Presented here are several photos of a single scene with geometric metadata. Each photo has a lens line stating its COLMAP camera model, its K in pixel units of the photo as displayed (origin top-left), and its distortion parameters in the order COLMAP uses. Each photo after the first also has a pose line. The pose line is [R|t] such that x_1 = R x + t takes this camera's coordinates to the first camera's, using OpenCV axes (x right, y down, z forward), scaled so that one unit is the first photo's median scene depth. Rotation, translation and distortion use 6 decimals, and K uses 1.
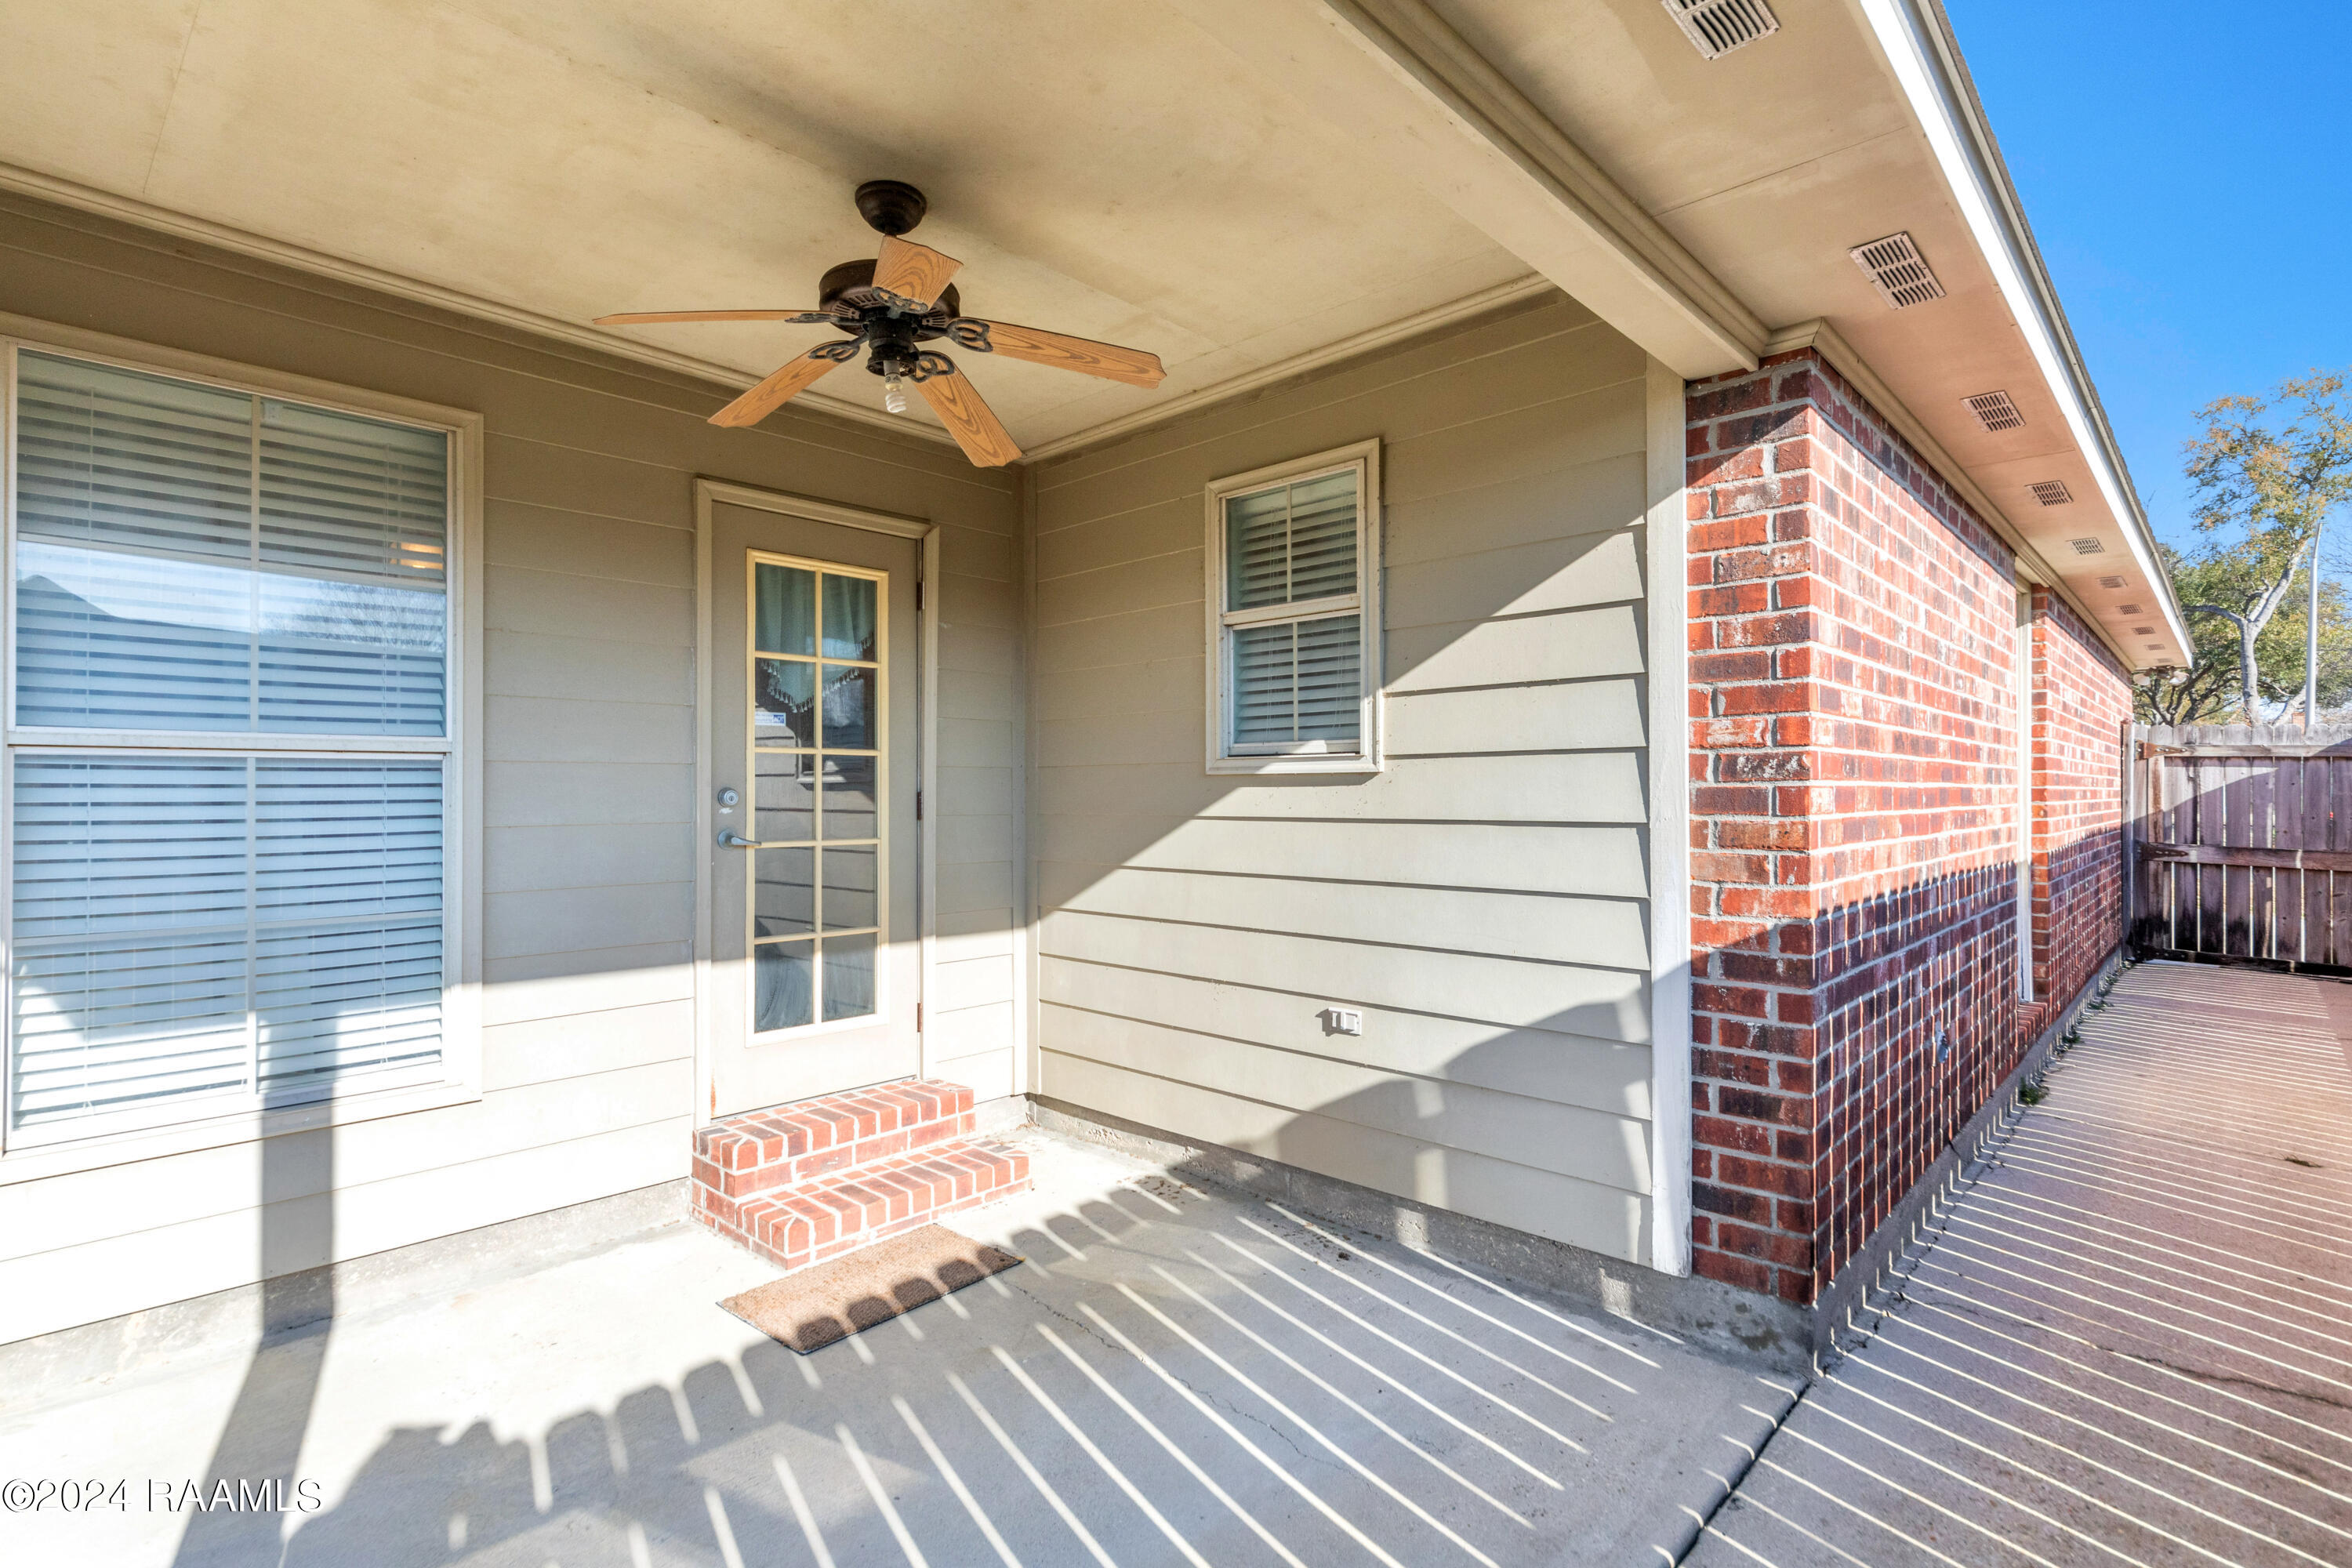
lens RADIAL K [[1161.9, 0, 1144.5], [0, 1161.9, 783.2], [0, 0, 1]] dist [-0.001839, -0.000440]
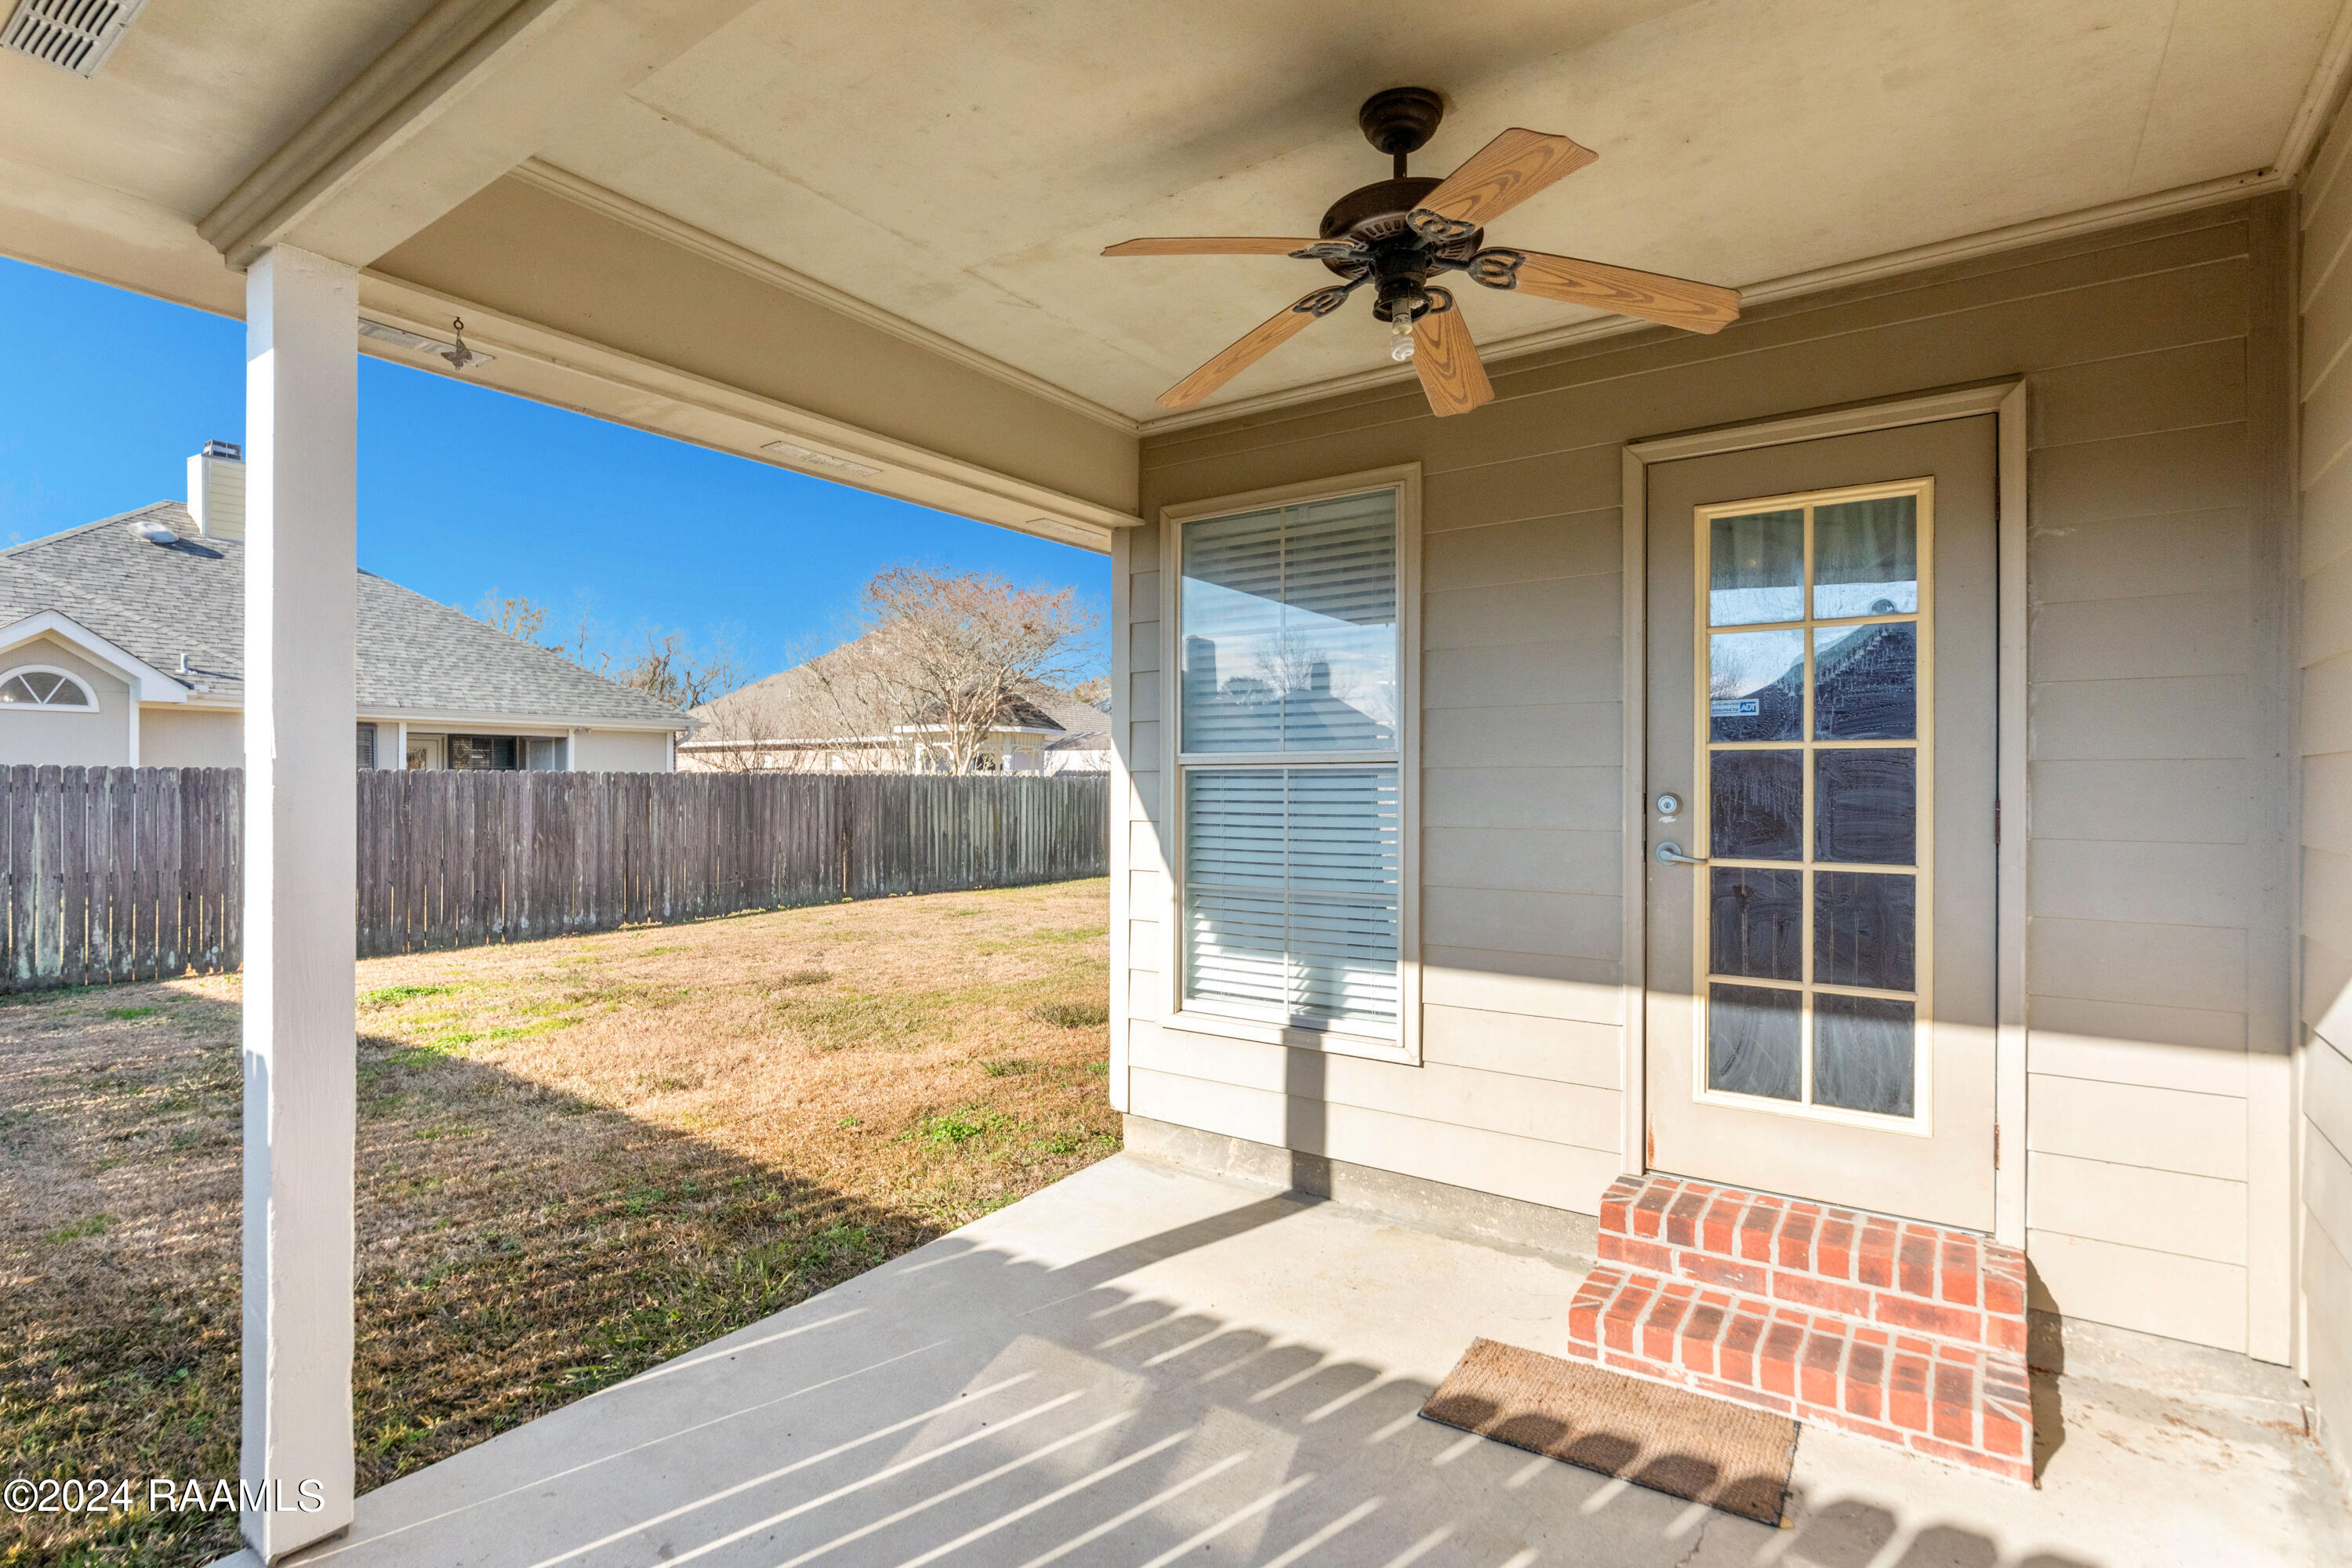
lens RADIAL K [[1161.9, 0, 1165.9], [0, 1161.9, 784.6], [0, 0, 1]] dist [-0.001839, -0.000440]
pose [[0.122336, 0.003298, -0.992483, 0.515330], [0.006030, 0.999974, 0.004066, -0.008896], [0.992470, -0.006483, 0.122313, 0.604110]]
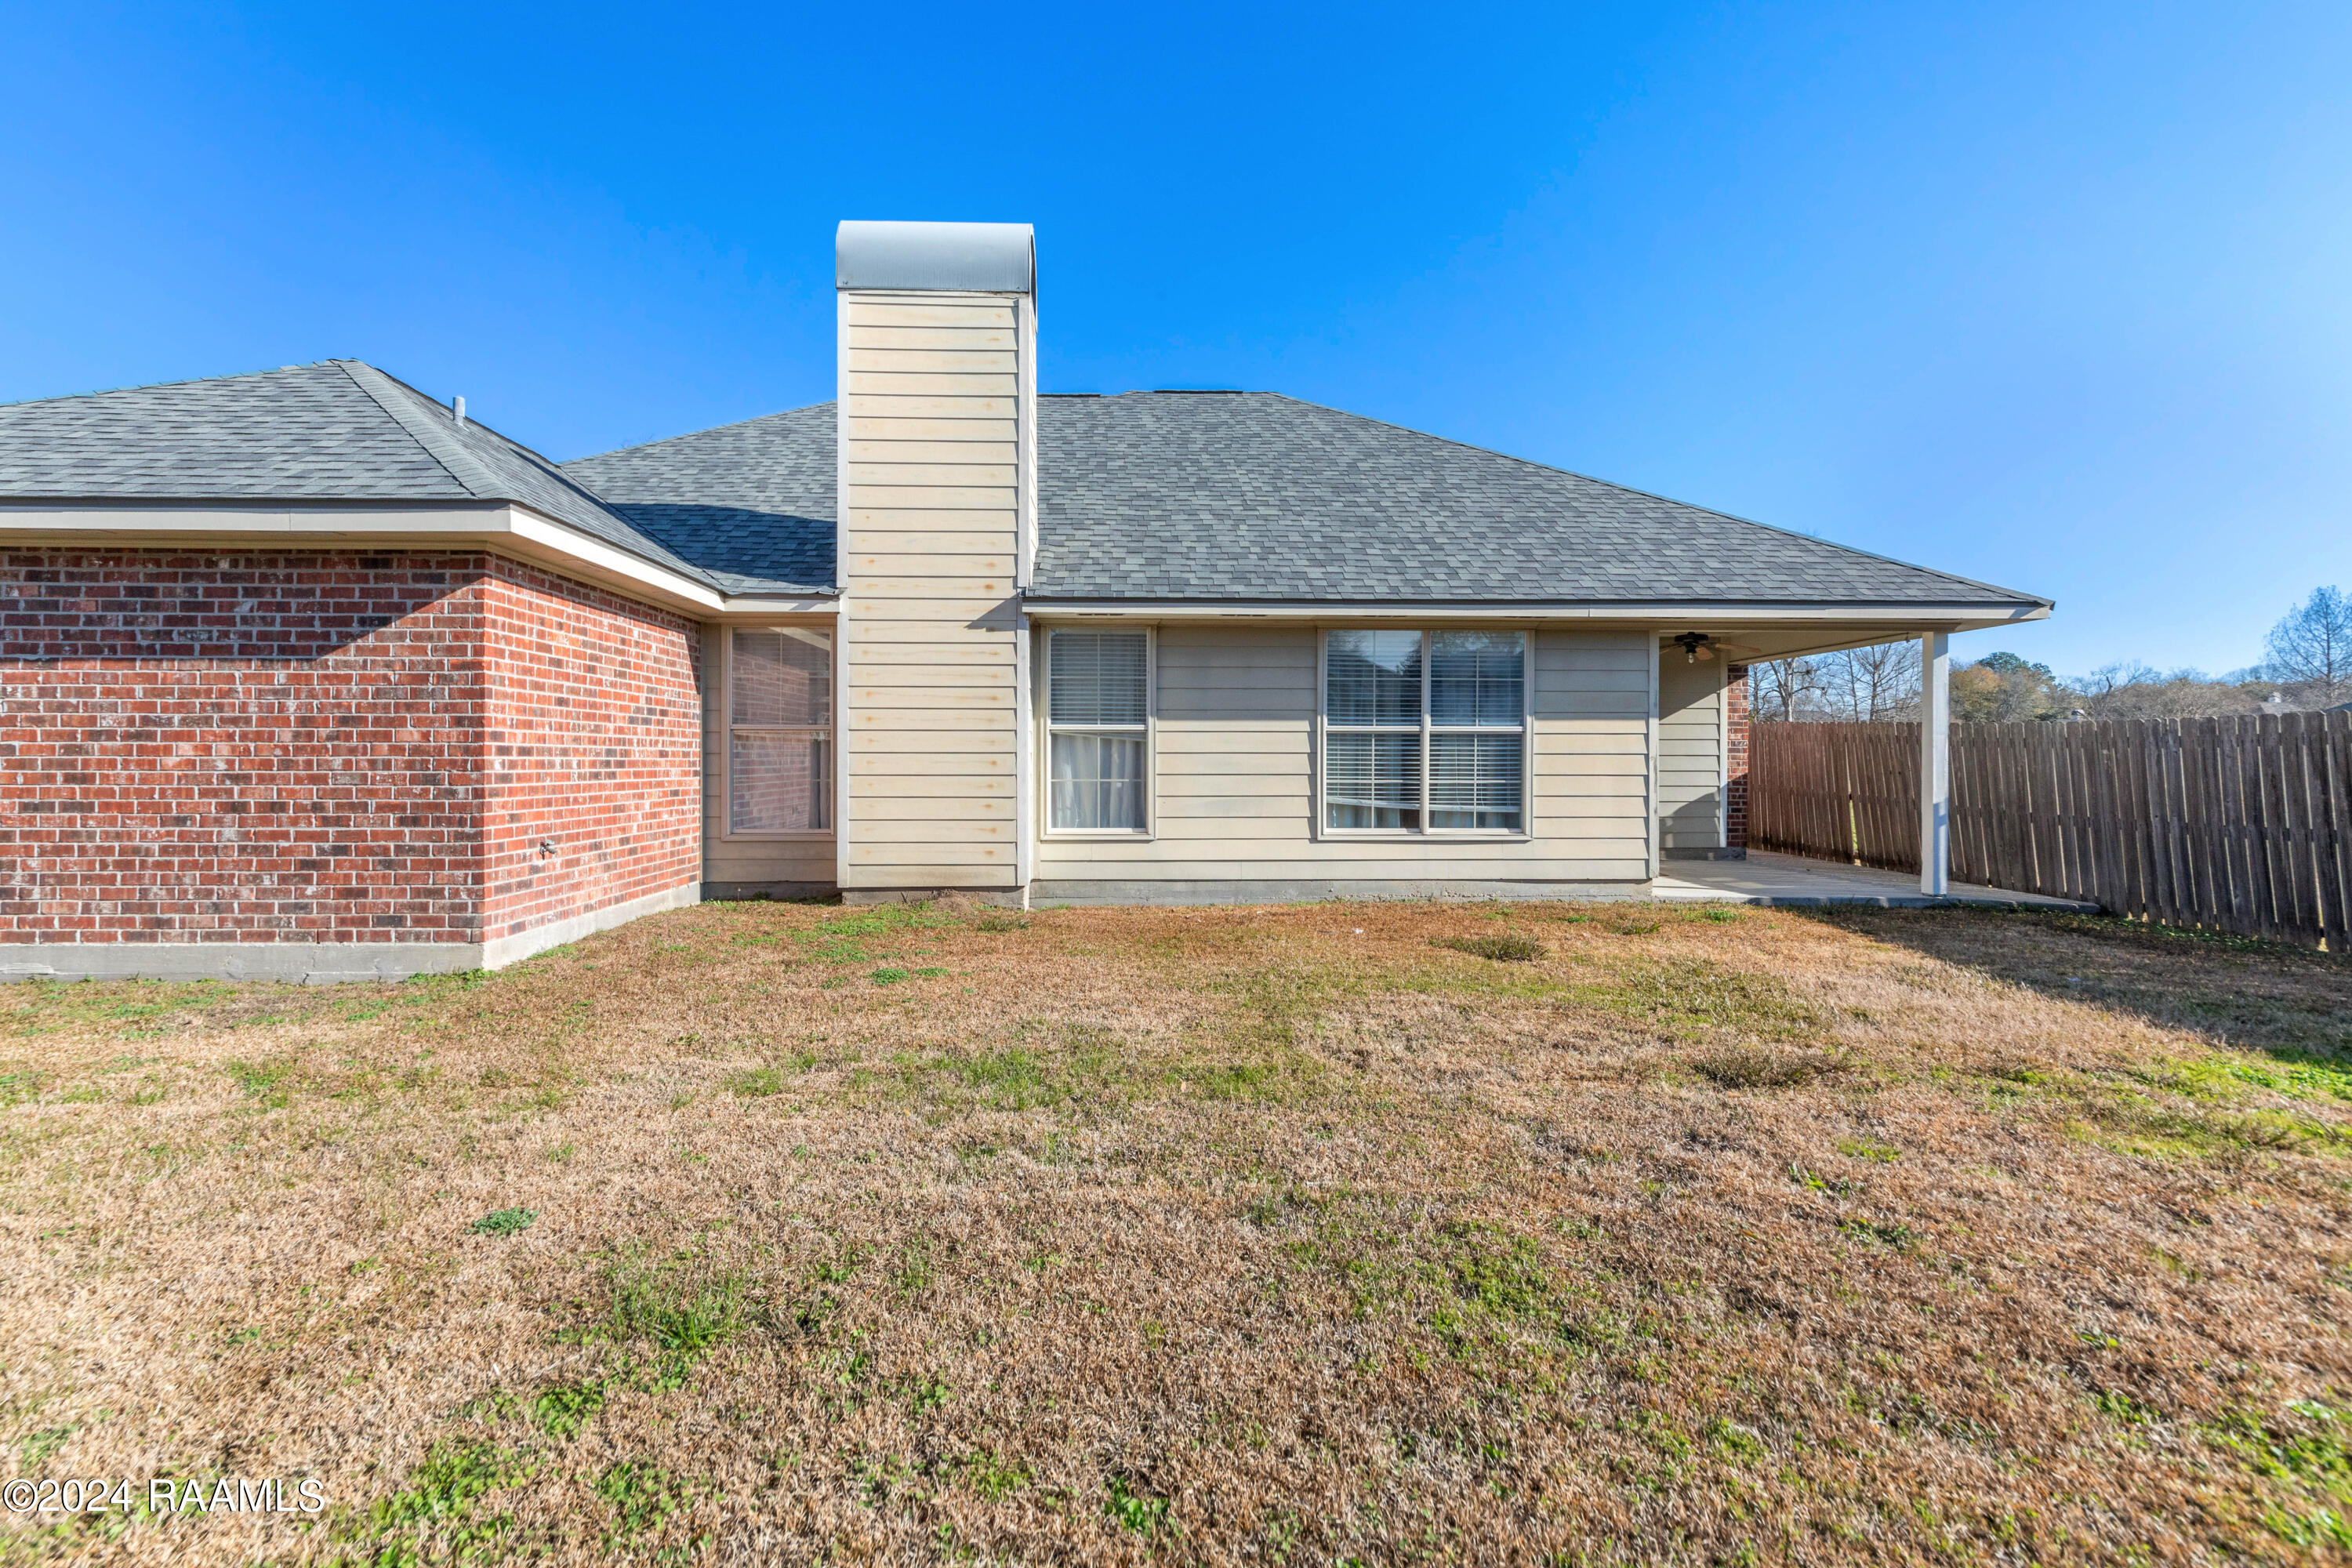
lens RADIAL K [[1005.0, 0, 1131.2], [0, 1005.0, 766.6], [0, 0, 1]] dist [-0.002998, 0.001832]
pose [[0.713818, -0.000452, 0.700331, -3.646838], [-0.008361, 0.999923, 0.009168, 0.055084], [-0.700282, -0.012400, 0.713759, -0.225912]]
